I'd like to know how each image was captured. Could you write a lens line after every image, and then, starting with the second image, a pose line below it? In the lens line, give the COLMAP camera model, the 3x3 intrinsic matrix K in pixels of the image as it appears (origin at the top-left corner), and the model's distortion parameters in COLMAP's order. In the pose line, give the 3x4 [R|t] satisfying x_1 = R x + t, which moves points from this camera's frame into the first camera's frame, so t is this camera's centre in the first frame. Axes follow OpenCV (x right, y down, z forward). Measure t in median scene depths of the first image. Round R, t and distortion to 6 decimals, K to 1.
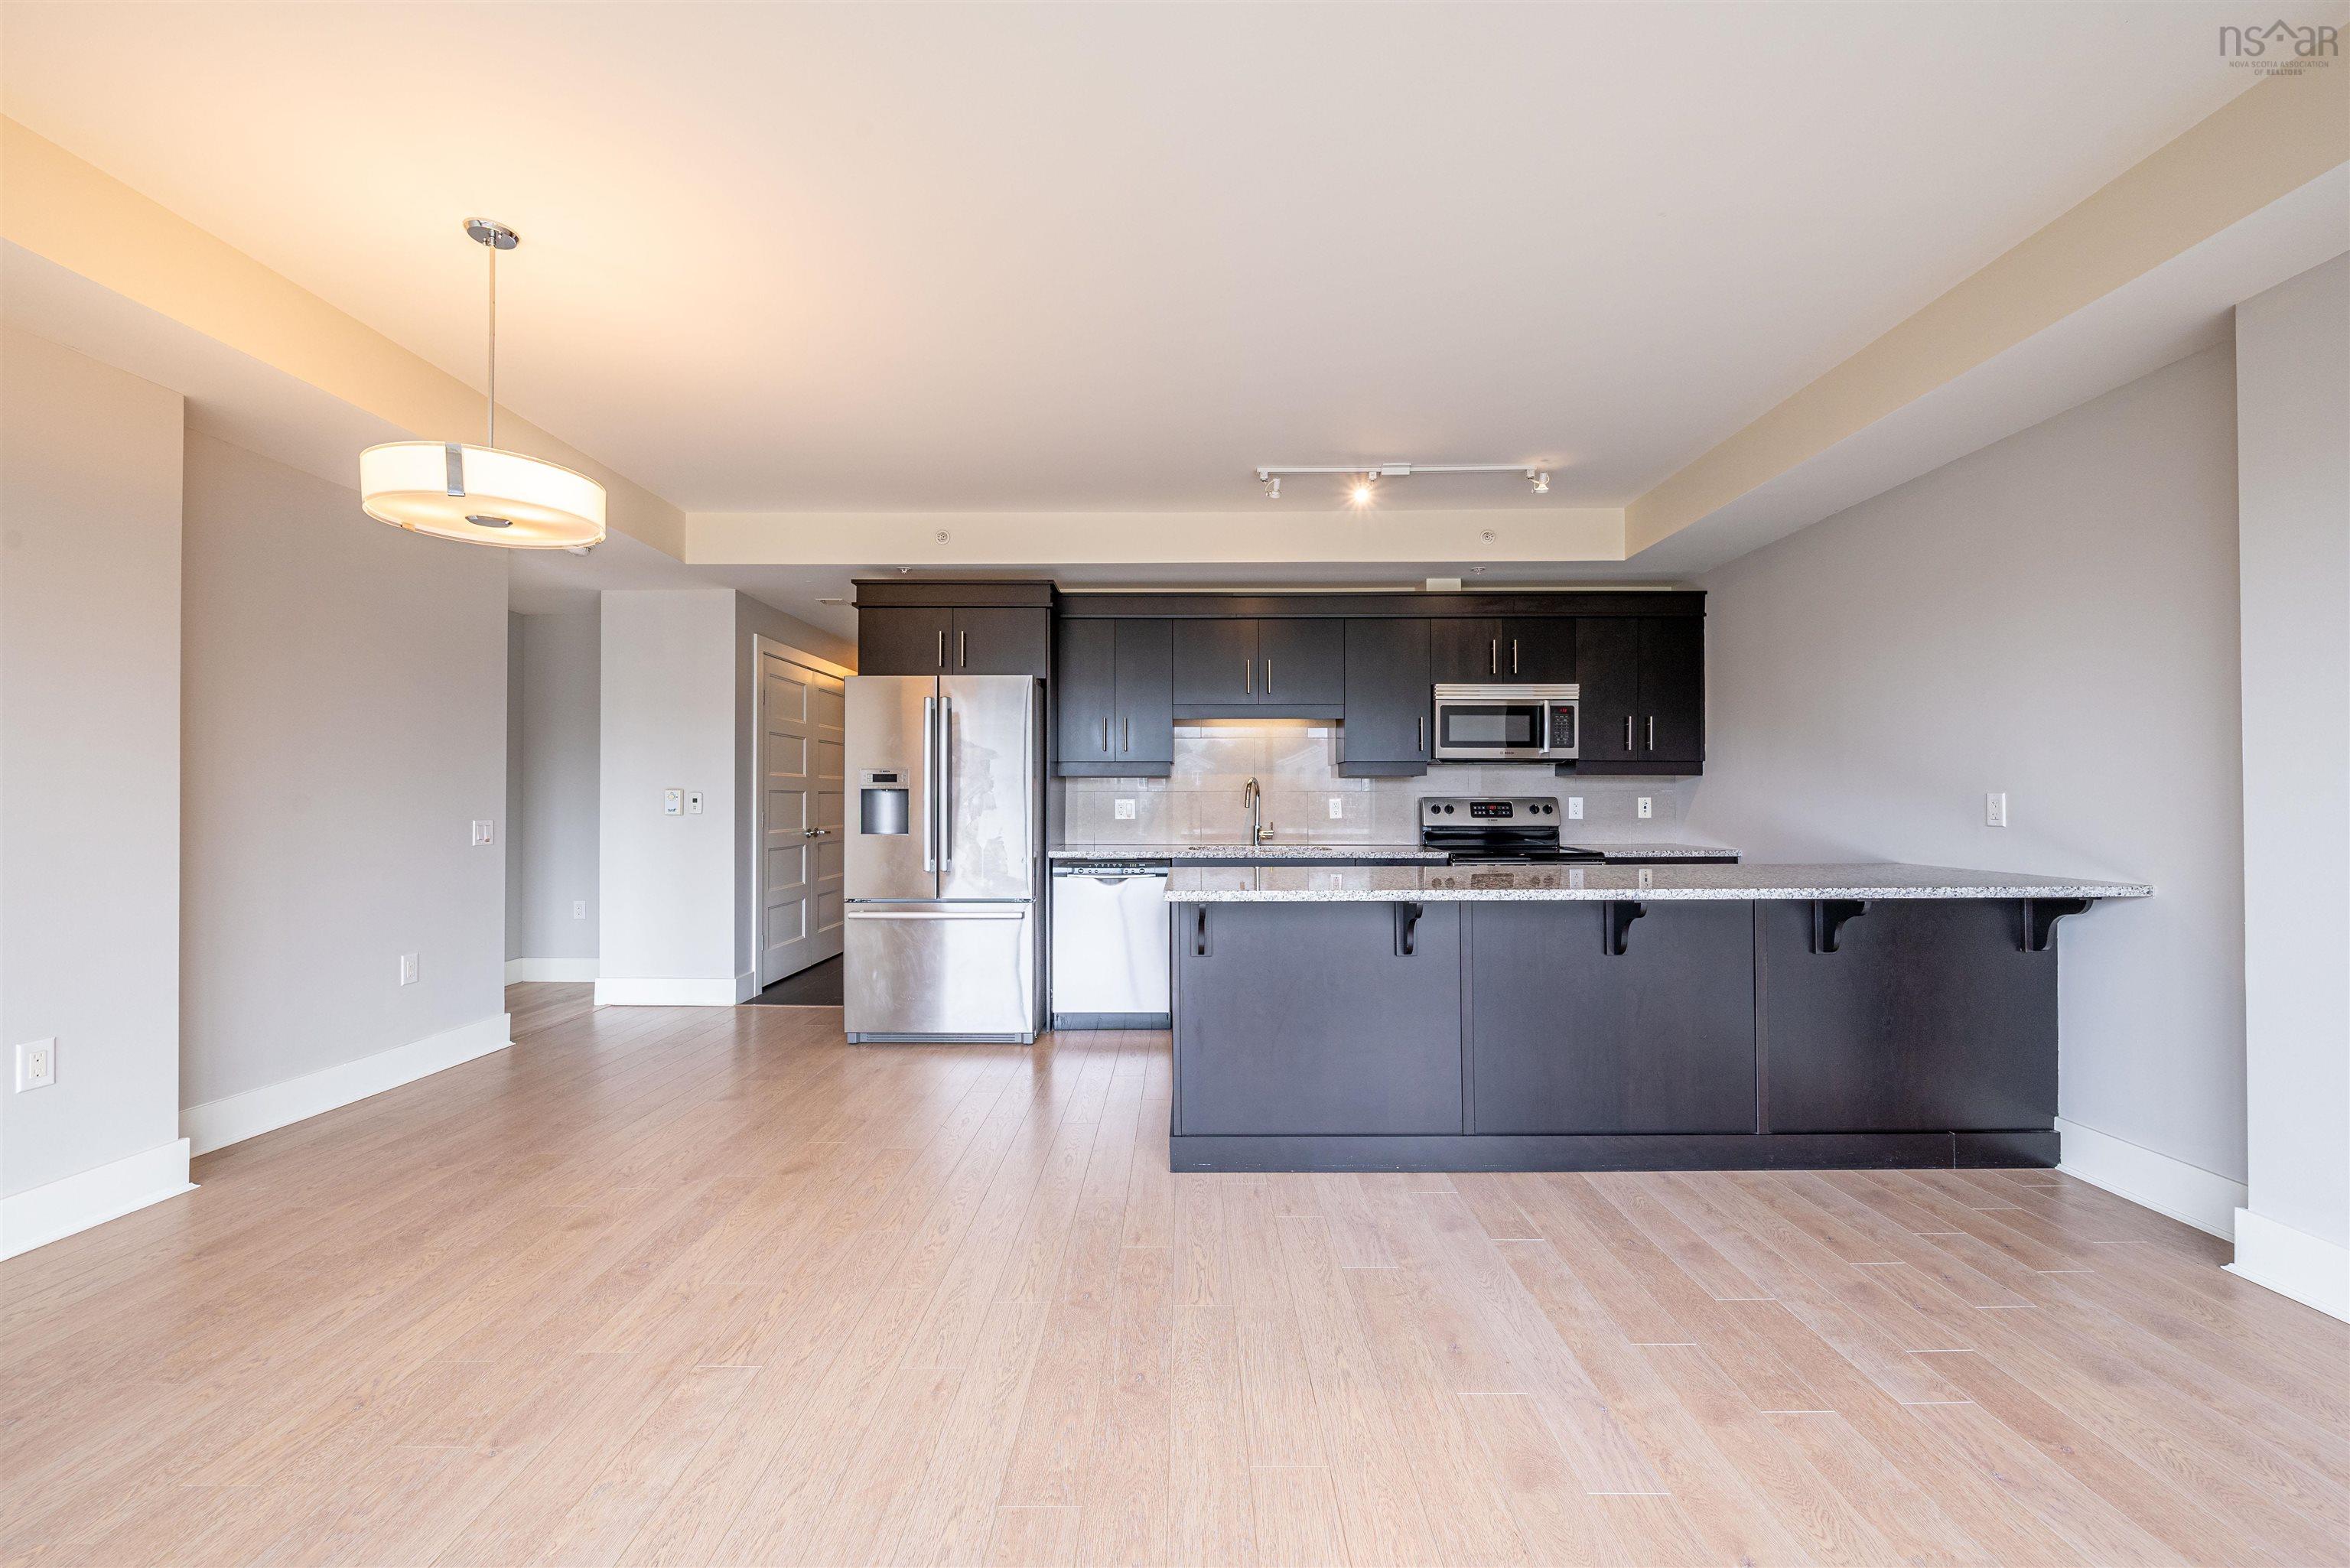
lens RADIAL K [[933.4, 0, 1183.9], [0, 933.4, 788.9], [0, 0, 1]] dist [-0.000686, -0.000089]
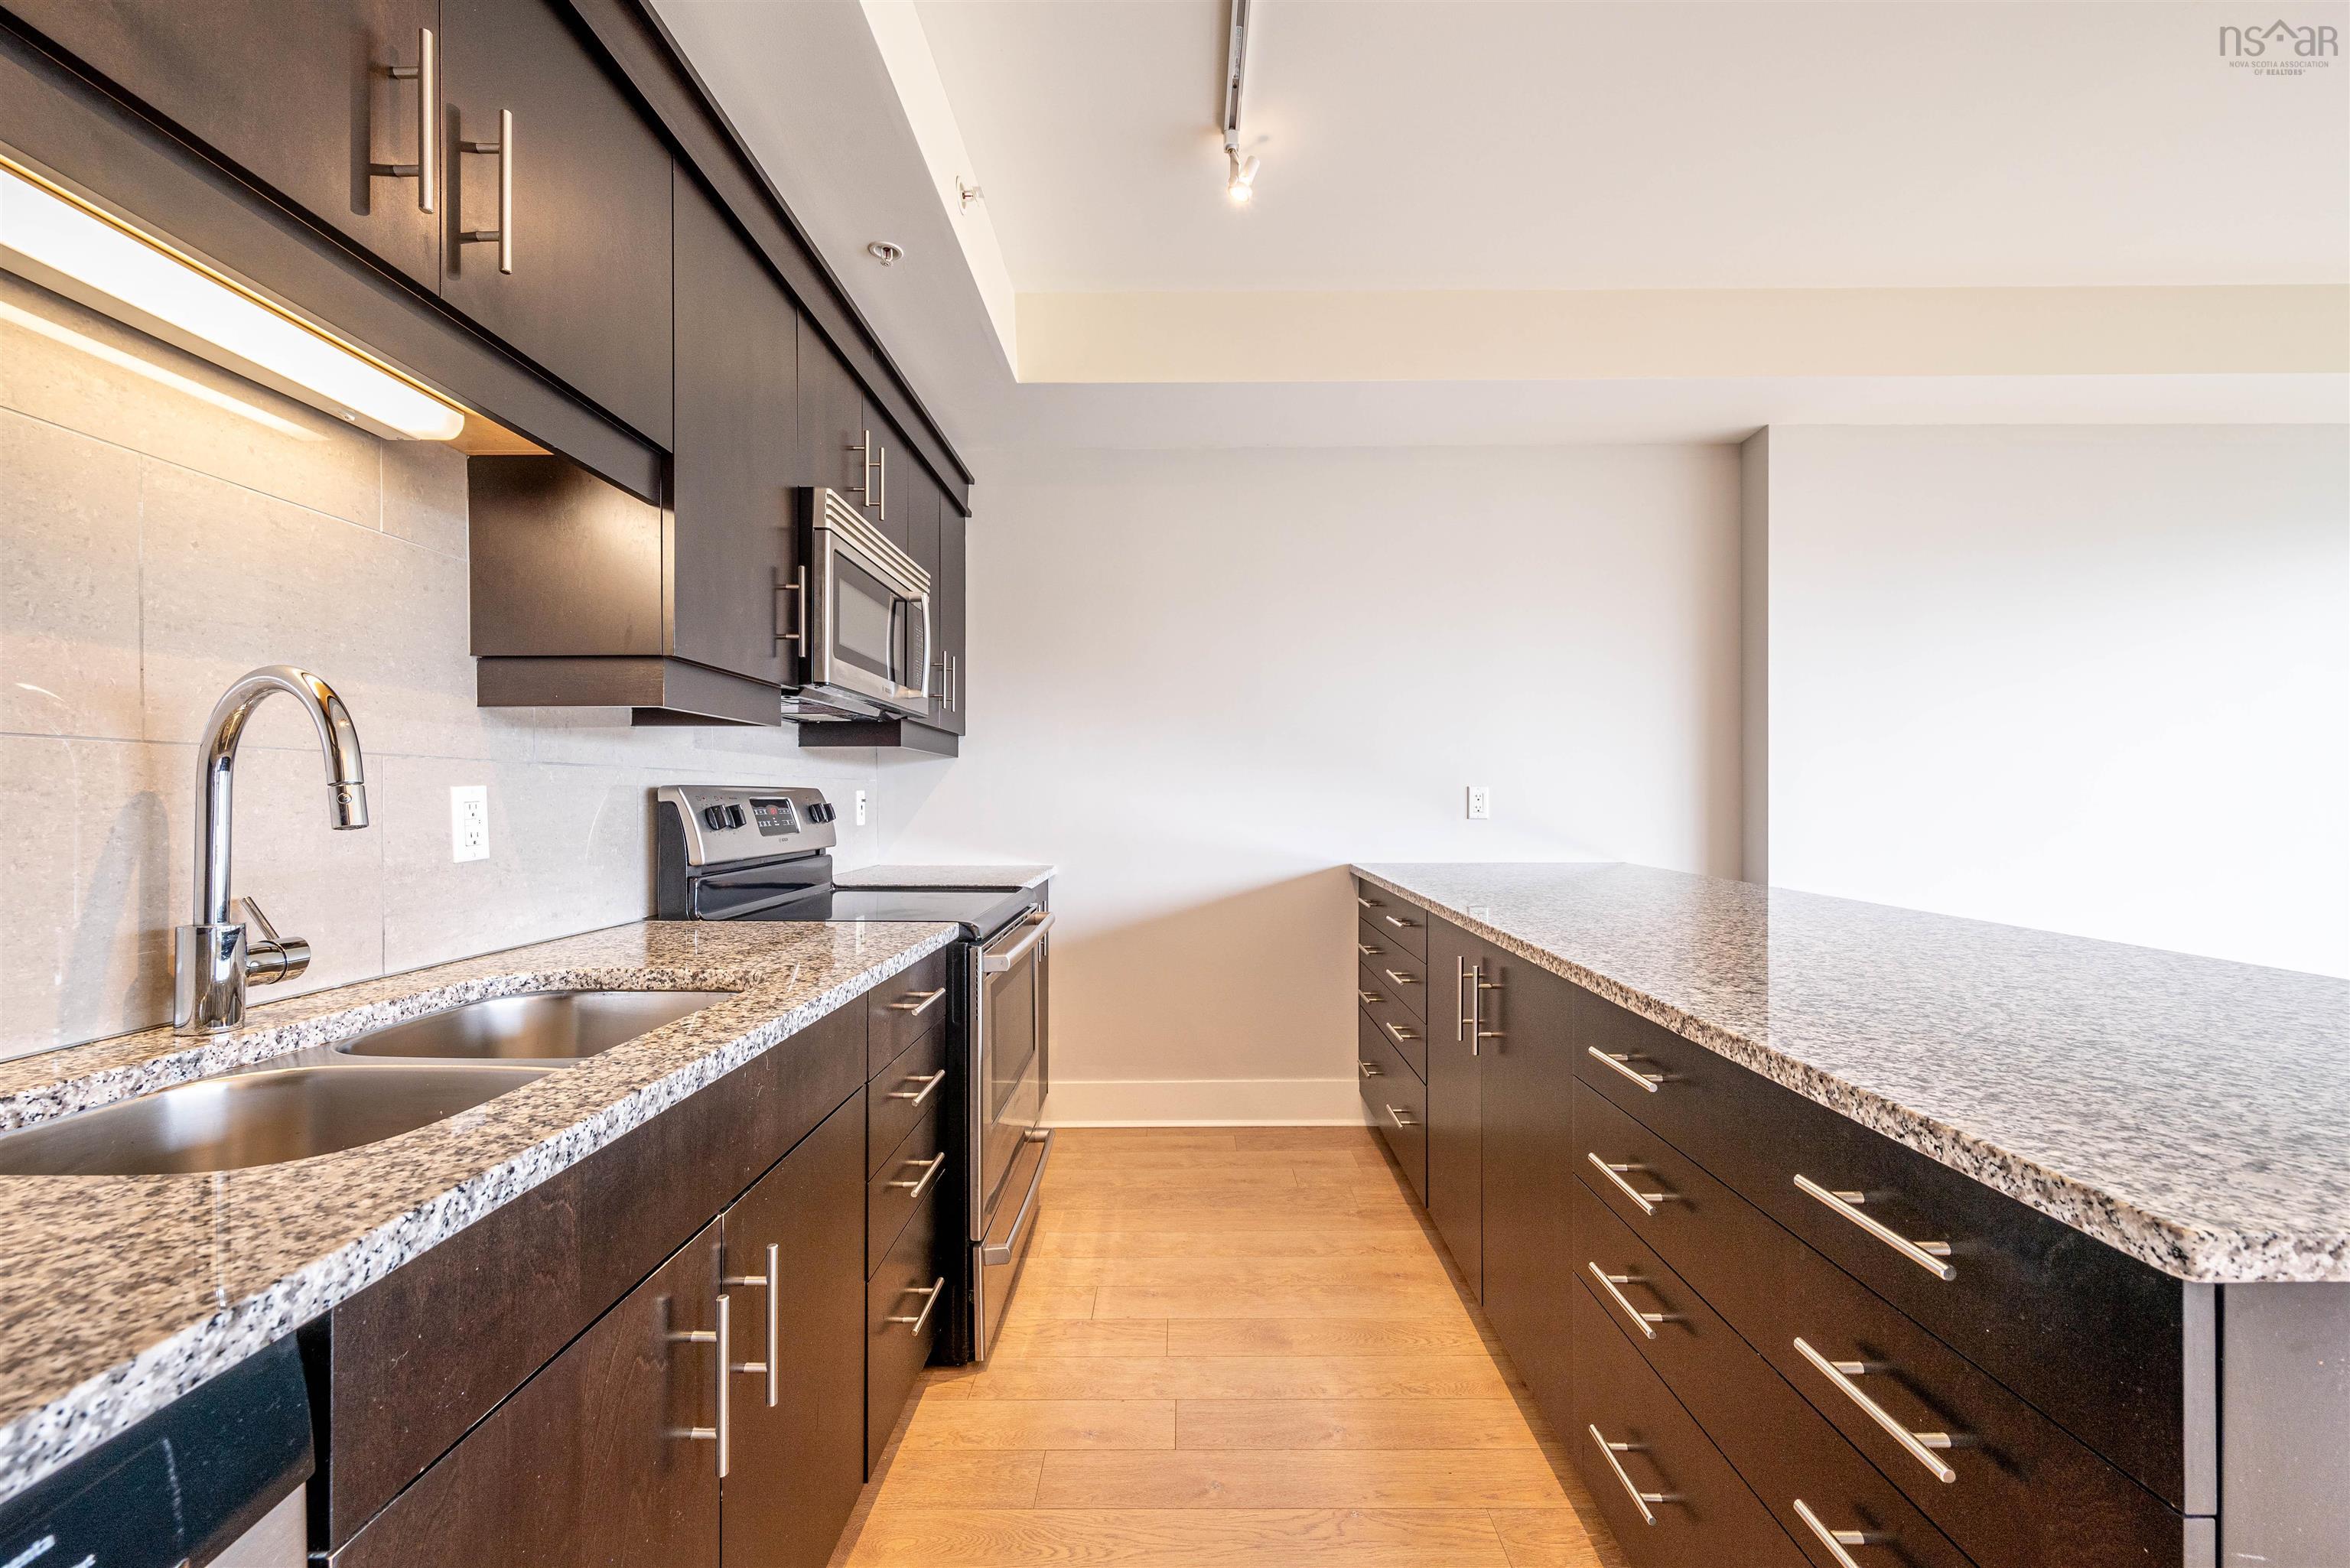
lens RADIAL K [[955.6, 0, 1185.6], [0, 955.6, 800.8], [0, 0, 1]] dist [-0.000485, -0.000025]
pose [[0.002360, -0.003973, 0.999989, -0.134913], [-0.010422, 0.999938, 0.003998, 0.013477], [-0.999943, -0.010431, 0.002318, 0.946467]]
